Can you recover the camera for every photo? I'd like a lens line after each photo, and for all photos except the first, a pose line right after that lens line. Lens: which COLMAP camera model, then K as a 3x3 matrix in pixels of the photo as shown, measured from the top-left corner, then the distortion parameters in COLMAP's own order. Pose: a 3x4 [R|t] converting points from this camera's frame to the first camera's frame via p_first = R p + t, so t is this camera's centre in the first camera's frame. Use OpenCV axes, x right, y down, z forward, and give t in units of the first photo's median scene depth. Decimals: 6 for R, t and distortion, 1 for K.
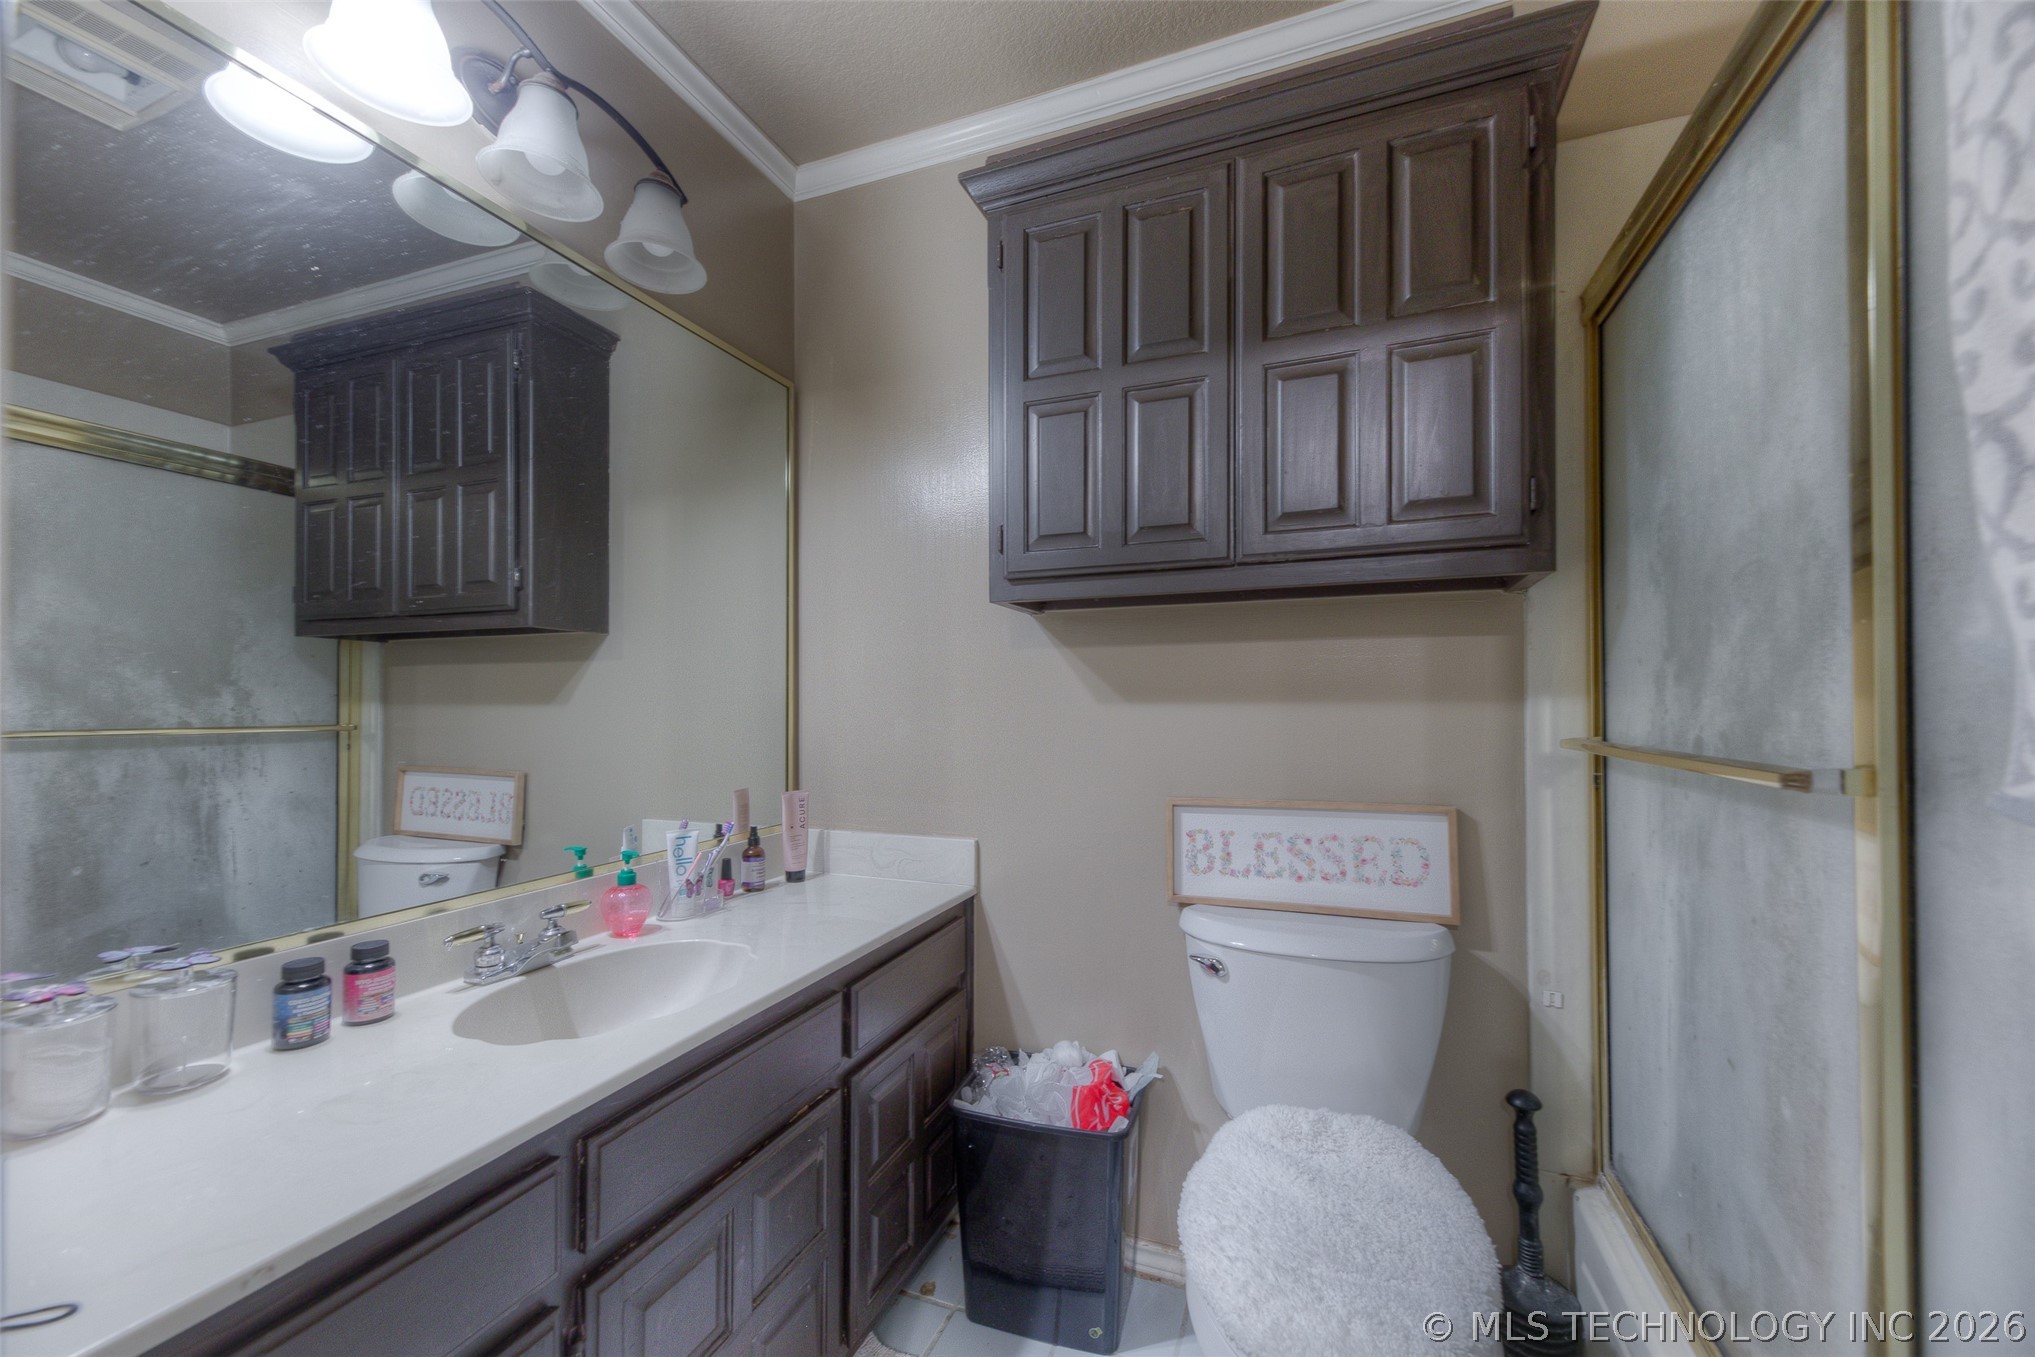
lens RADIAL K [[807.2, 0, 1017.6], [0, 807.2, 694.2], [0, 0, 1]] dist [0.010746, -0.000783]
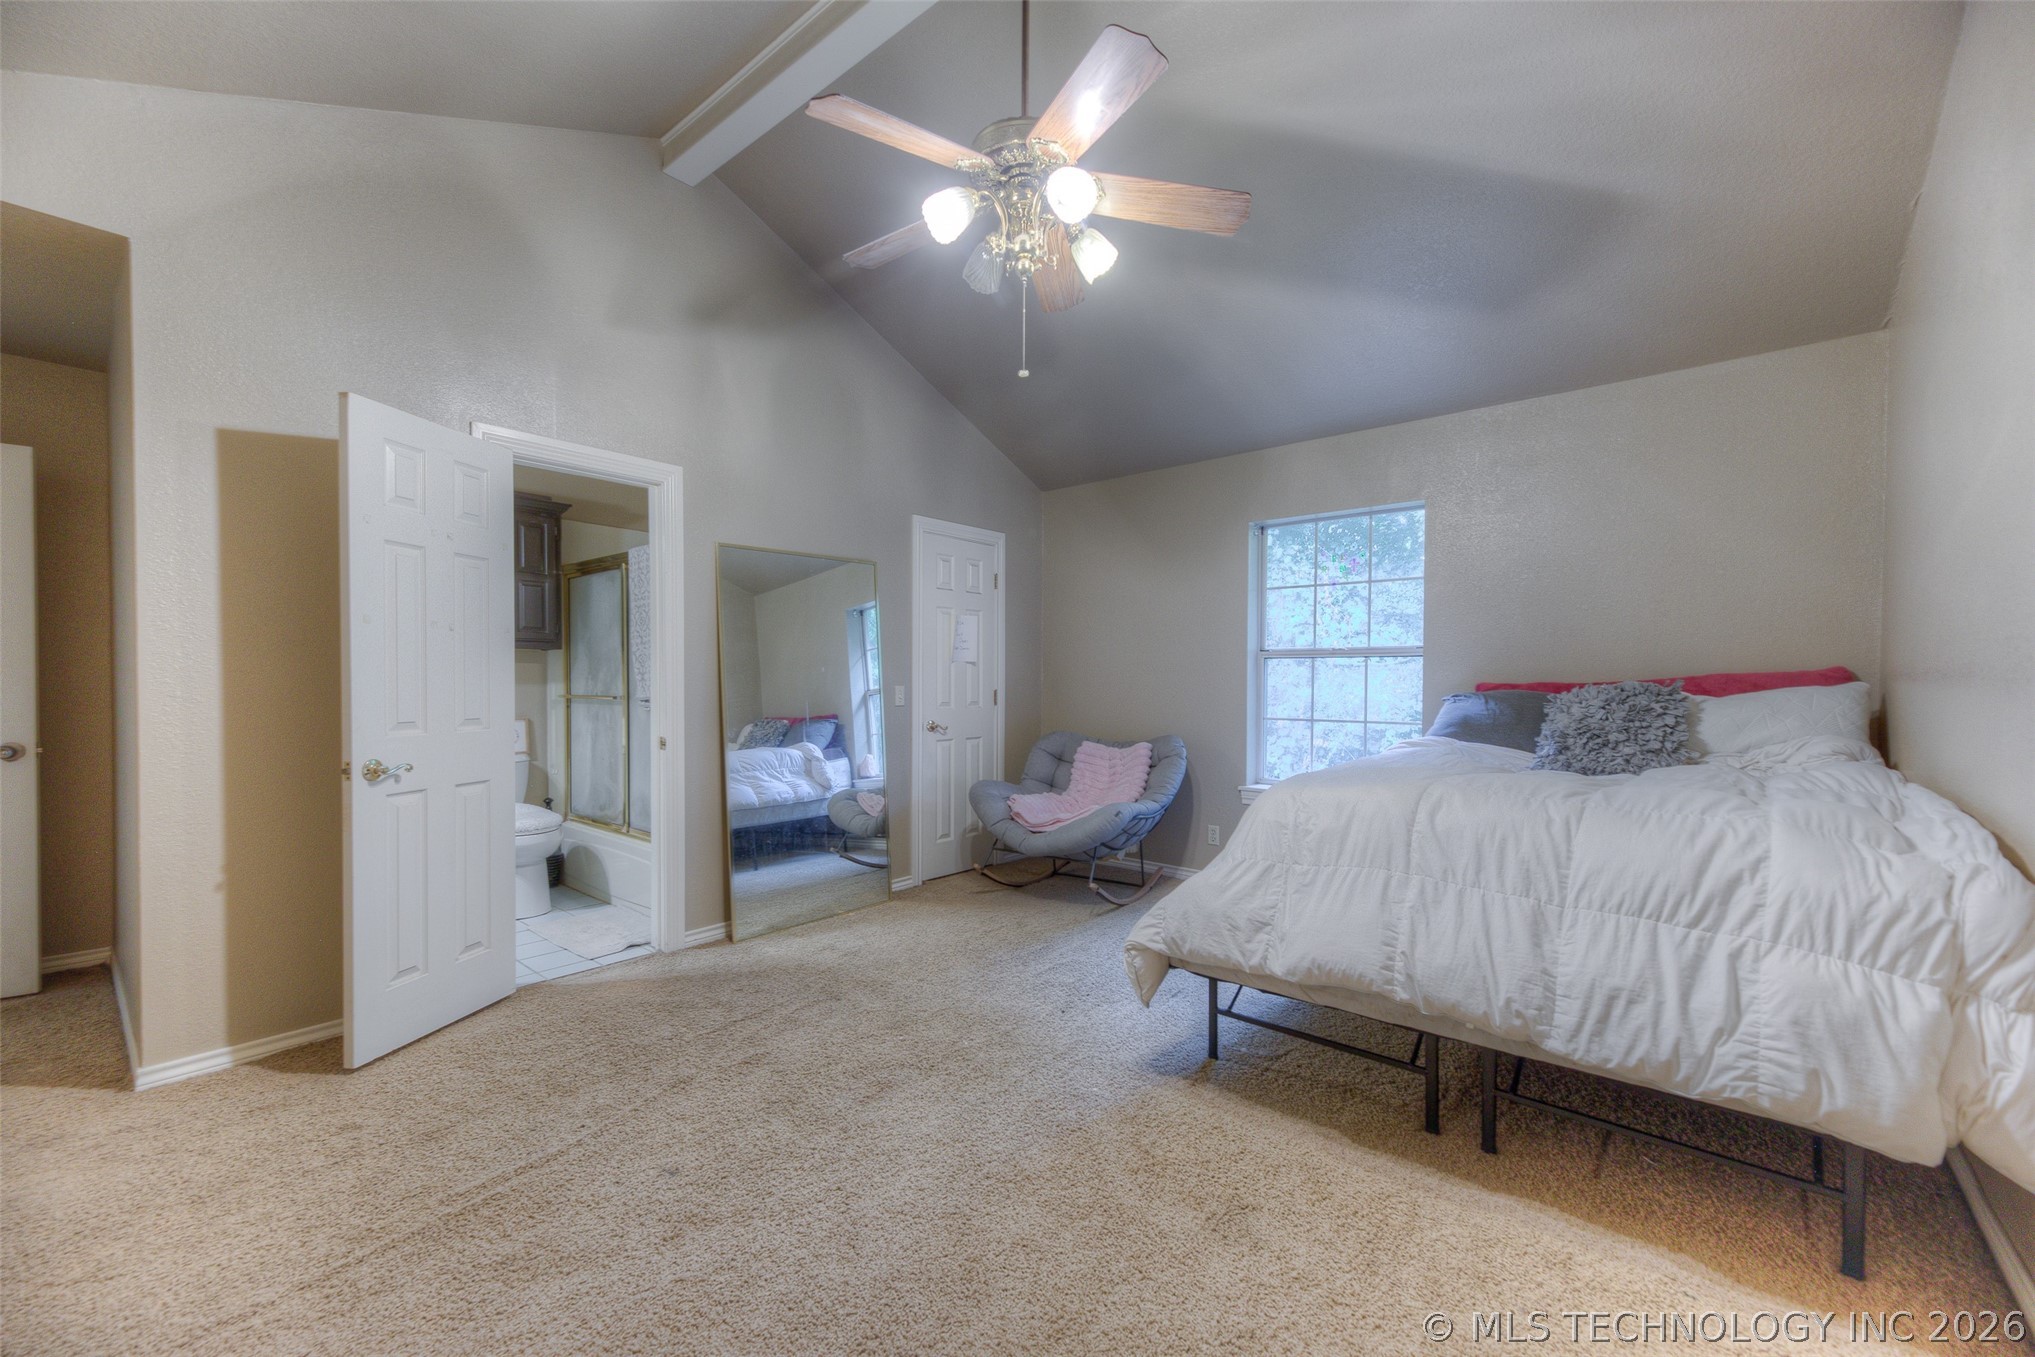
lens RADIAL K [[807.2, 0, 1017.4], [0, 807.2, 682.2], [0, 0, 1]] dist [0.010746, -0.000783]
pose [[0.320491, -0.012404, 0.947170, -2.026536], [-0.009370, 0.999824, 0.016265, -0.075604], [-0.947205, -0.014088, 0.320319, -2.014369]]
